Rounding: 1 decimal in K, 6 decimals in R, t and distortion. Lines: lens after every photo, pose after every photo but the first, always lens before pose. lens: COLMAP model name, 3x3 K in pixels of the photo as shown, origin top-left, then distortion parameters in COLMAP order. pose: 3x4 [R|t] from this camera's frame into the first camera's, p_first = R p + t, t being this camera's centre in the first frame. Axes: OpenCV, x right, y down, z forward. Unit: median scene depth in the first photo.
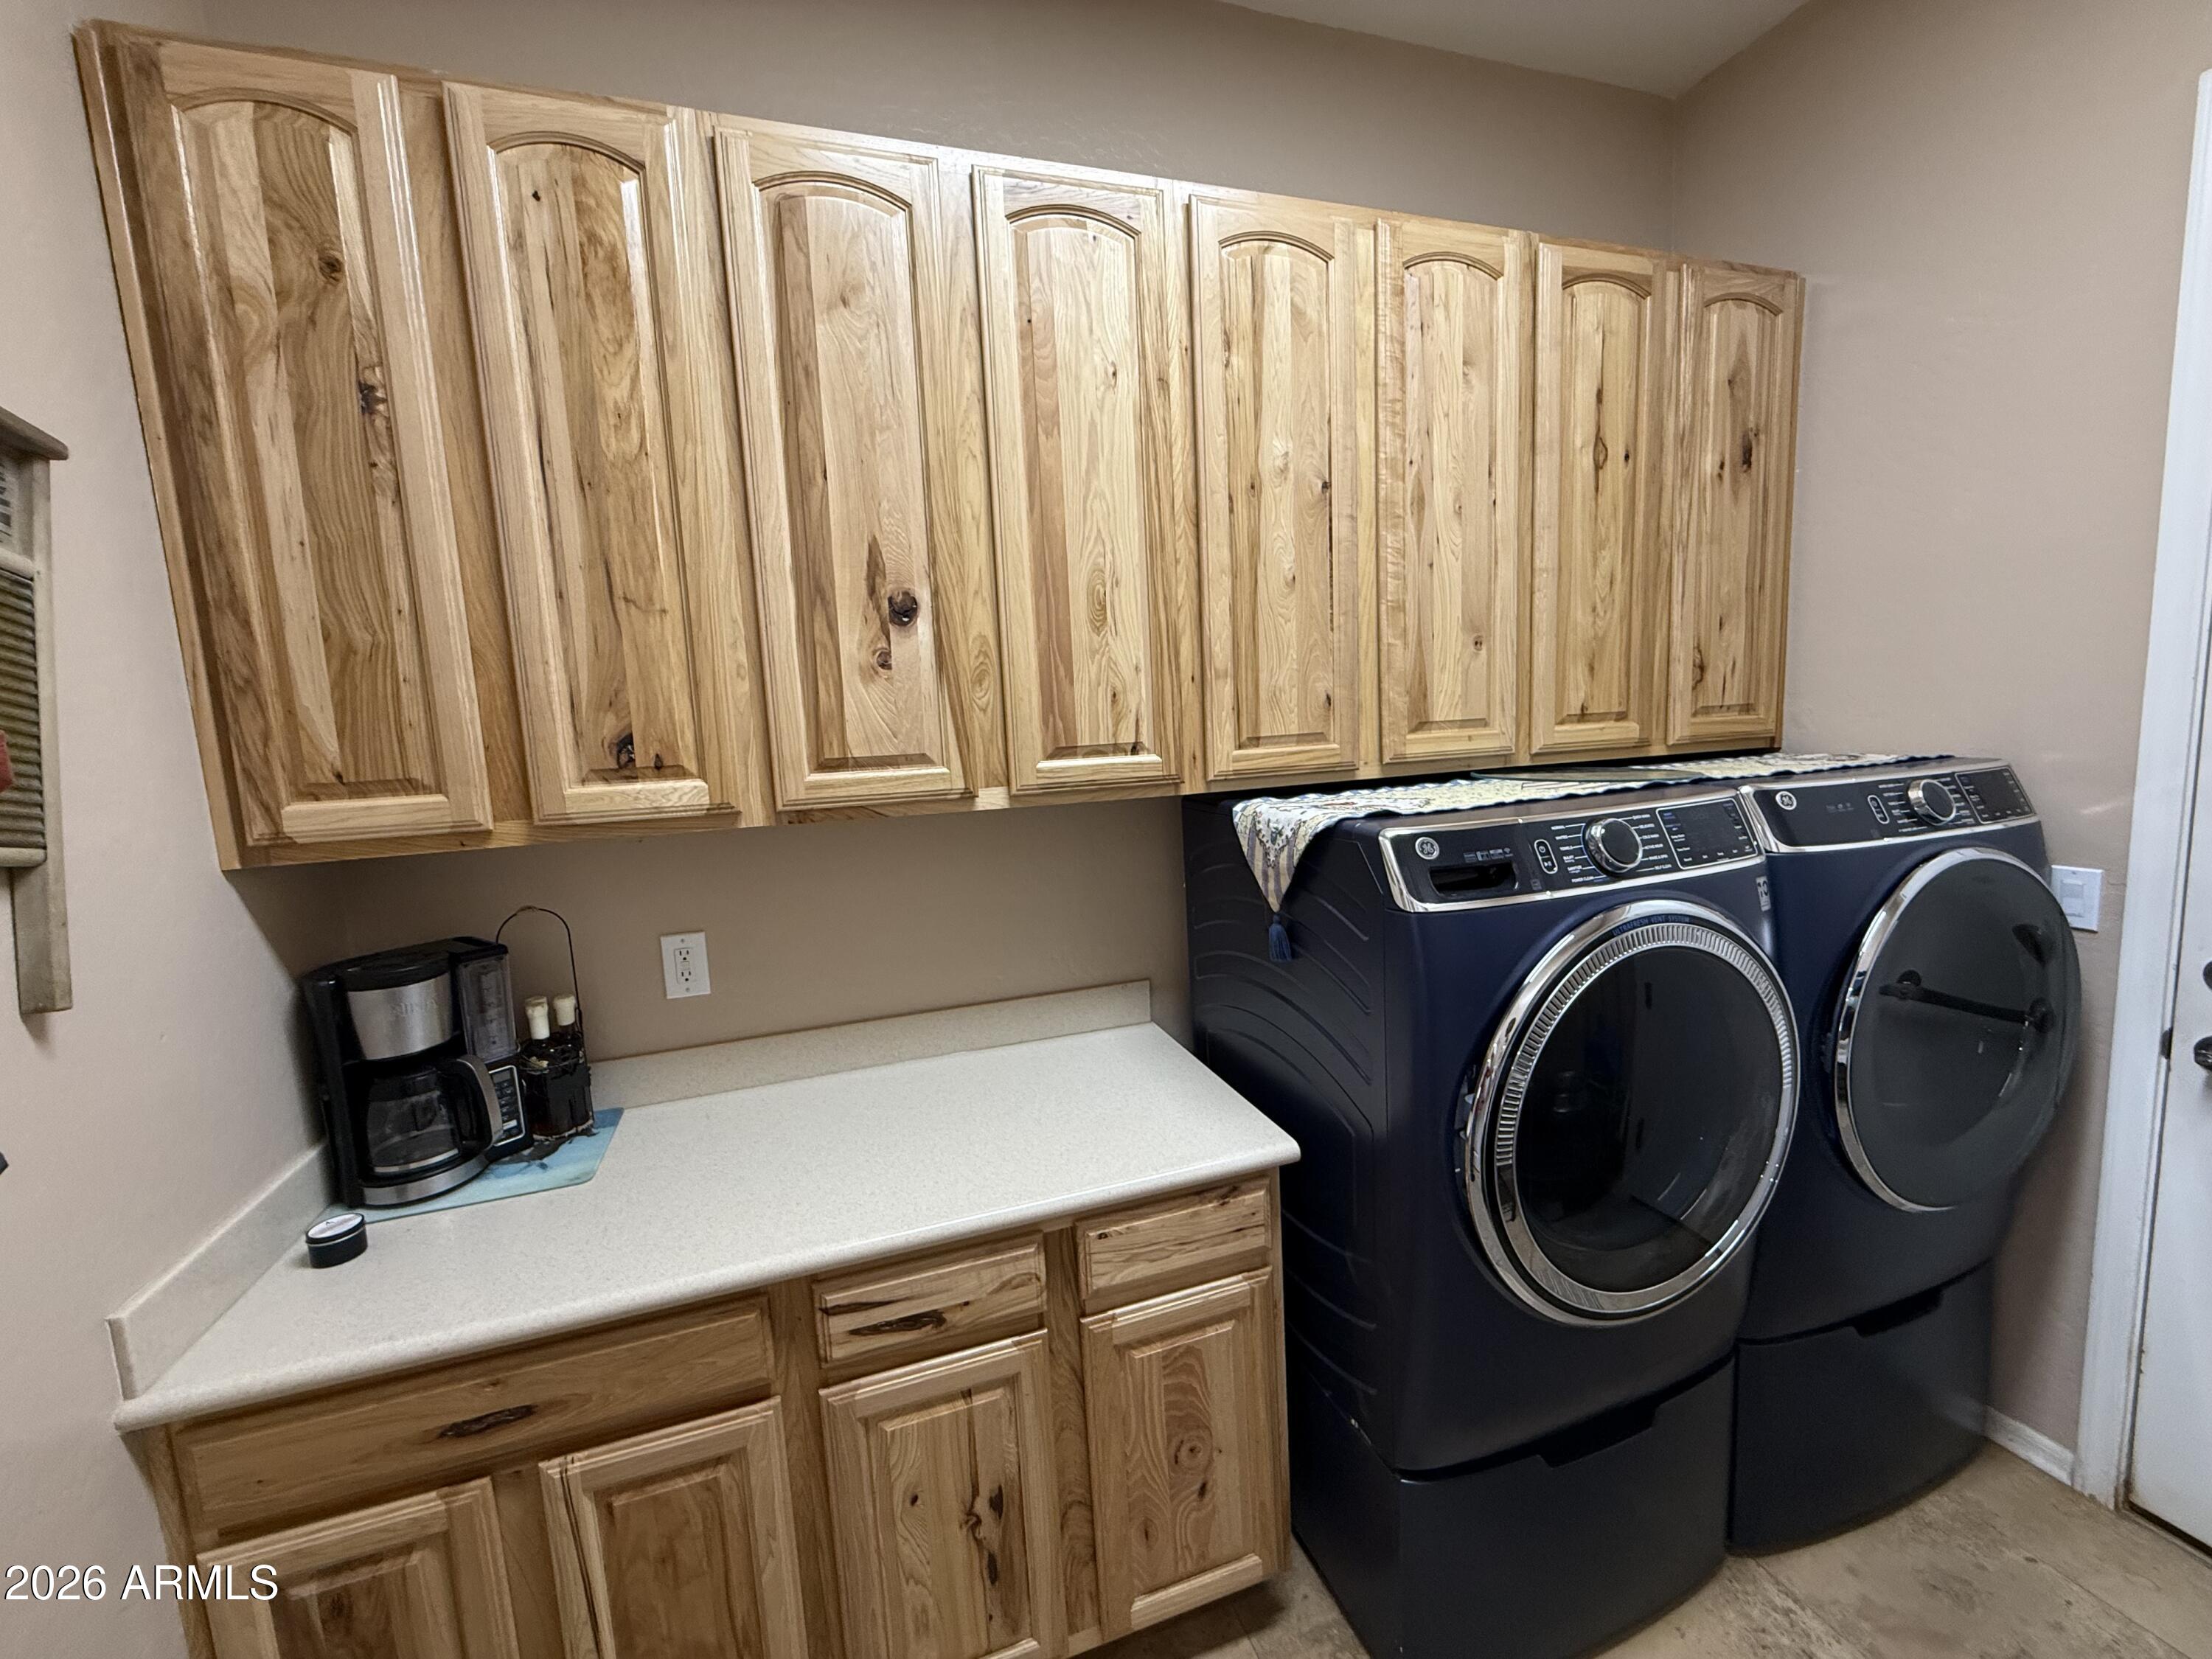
lens RADIAL K [[883.7, 0, 1103.8], [0, 883.7, 830.5], [0, 0, 1]] dist [-0.000877, 0.000173]
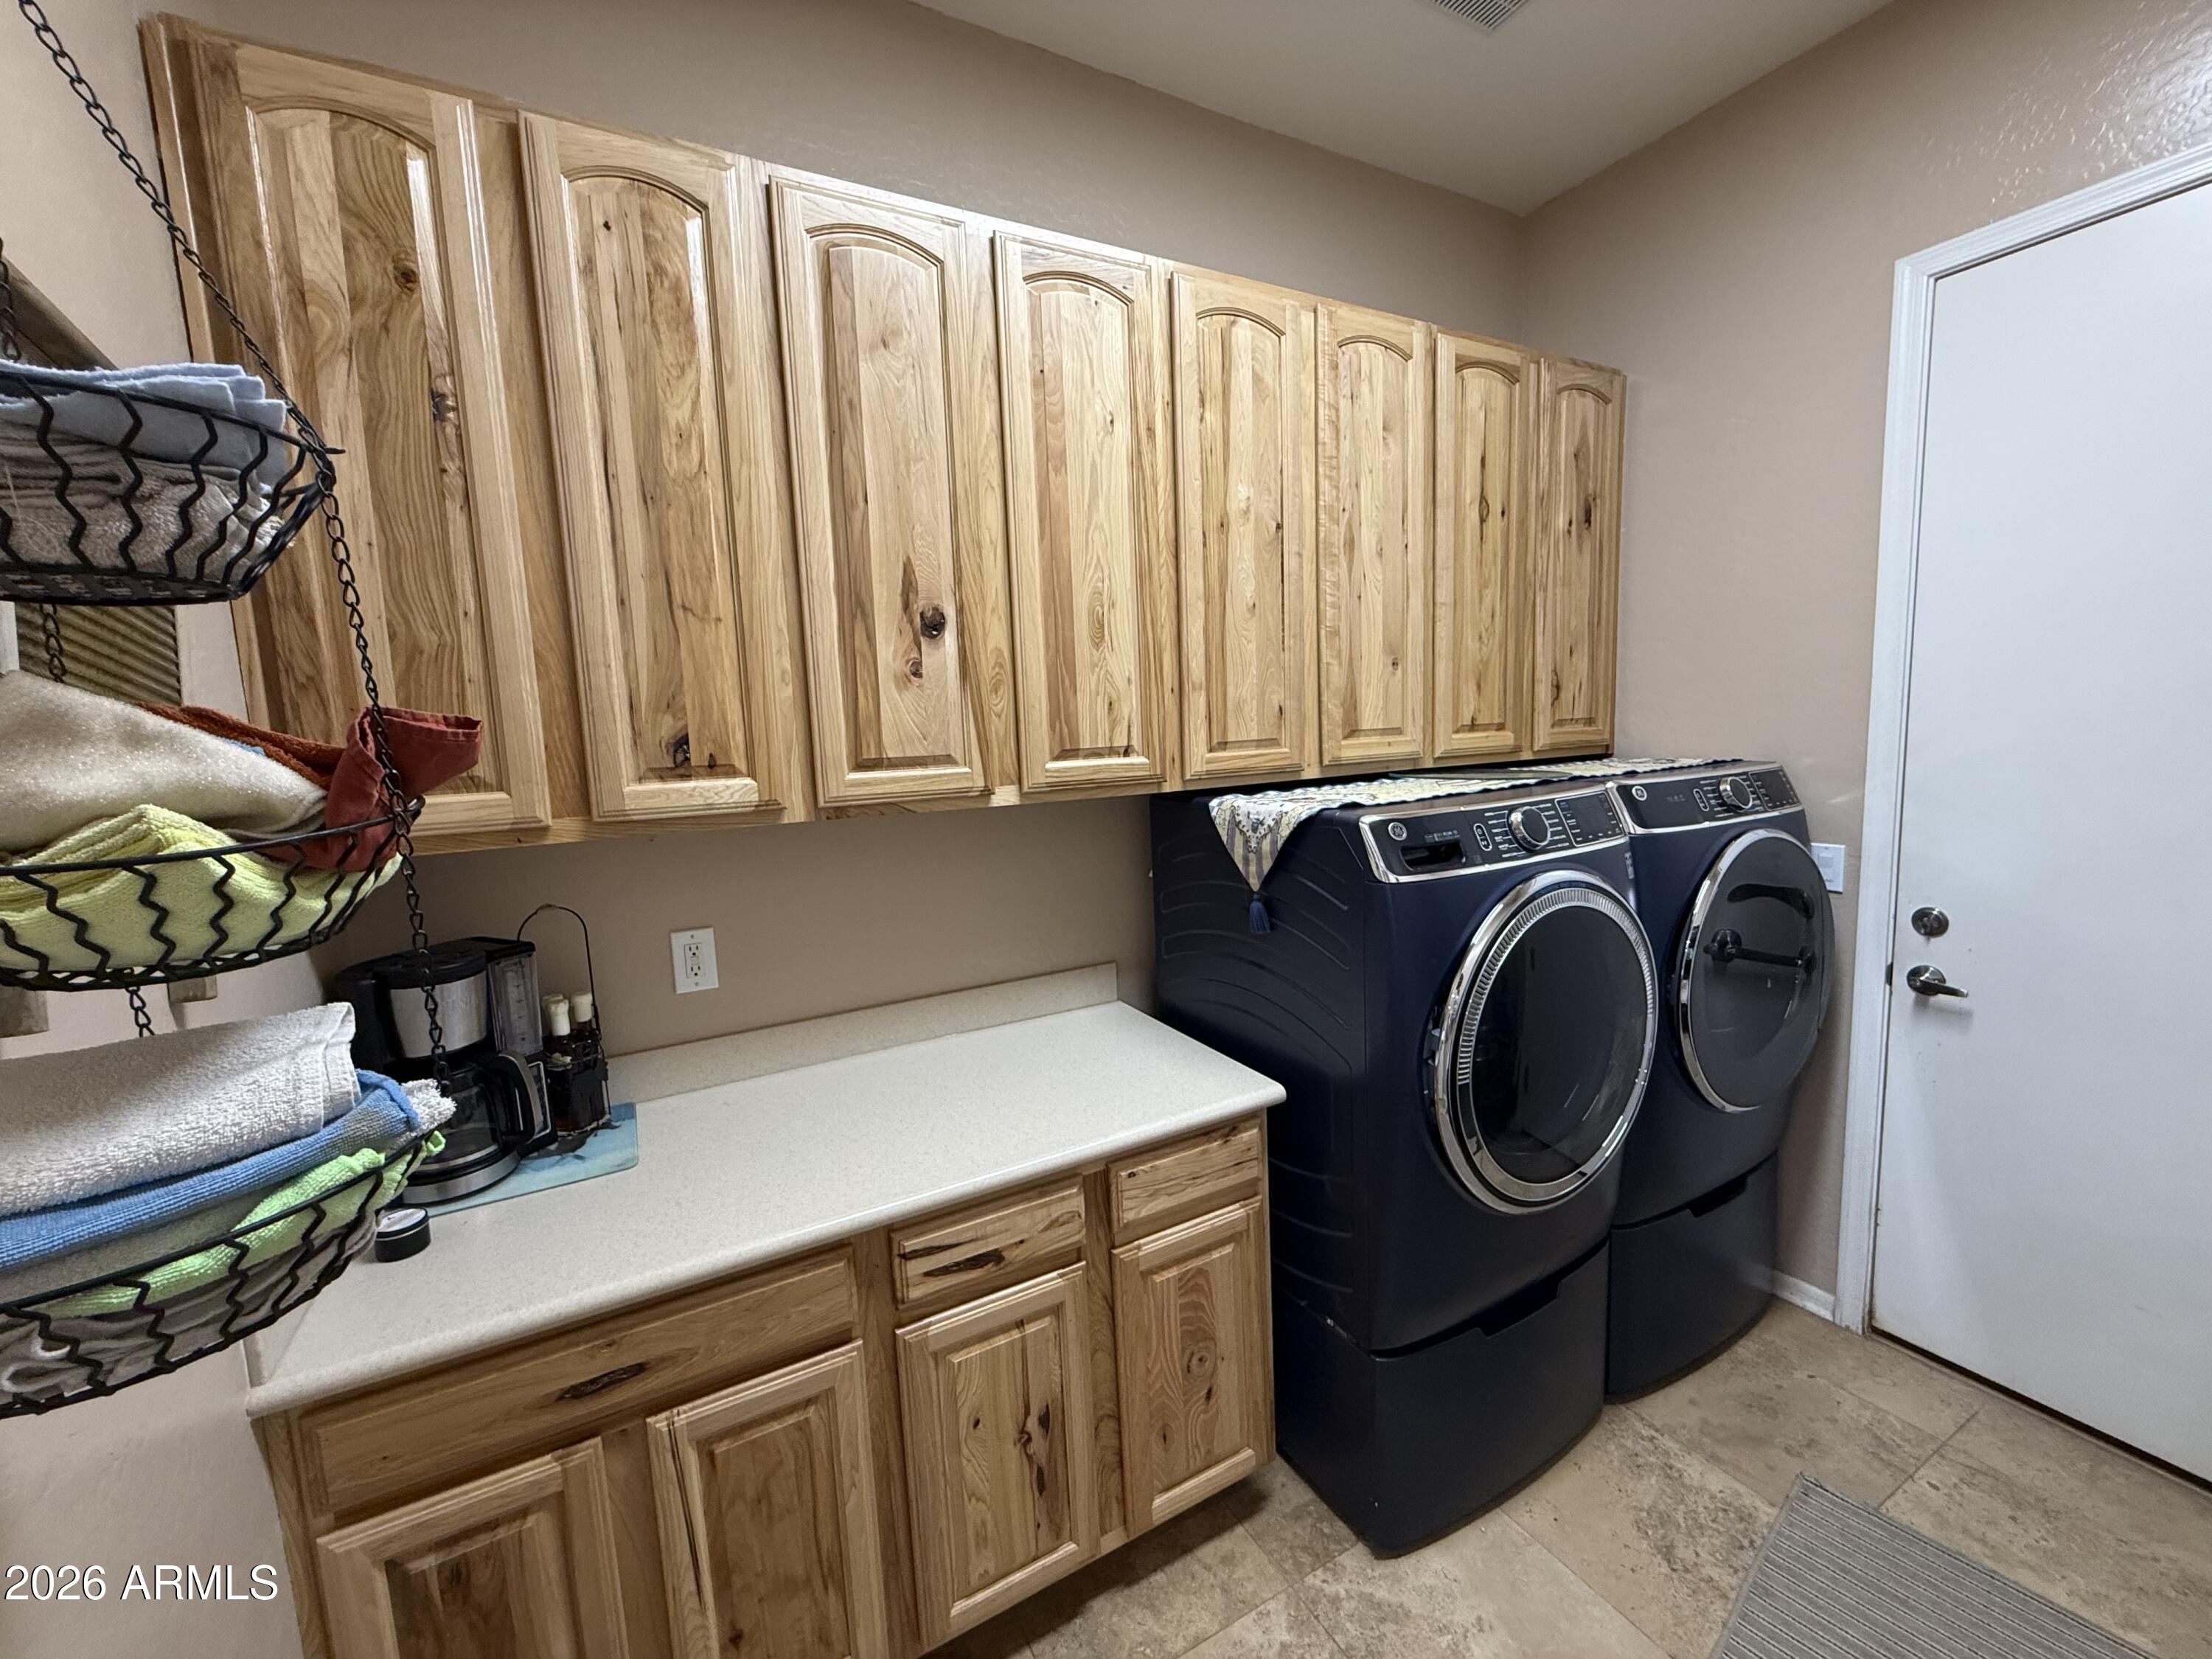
lens RADIAL K [[883.7, 0, 1109.3], [0, 883.7, 829.8], [0, 0, 1]] dist [-0.000877, 0.000173]
pose [[0.983945, -0.012554, 0.178031, -0.217789], [0.014671, 0.999836, -0.010578, 0.022086], [-0.177869, 0.013020, 0.983968, -0.122194]]
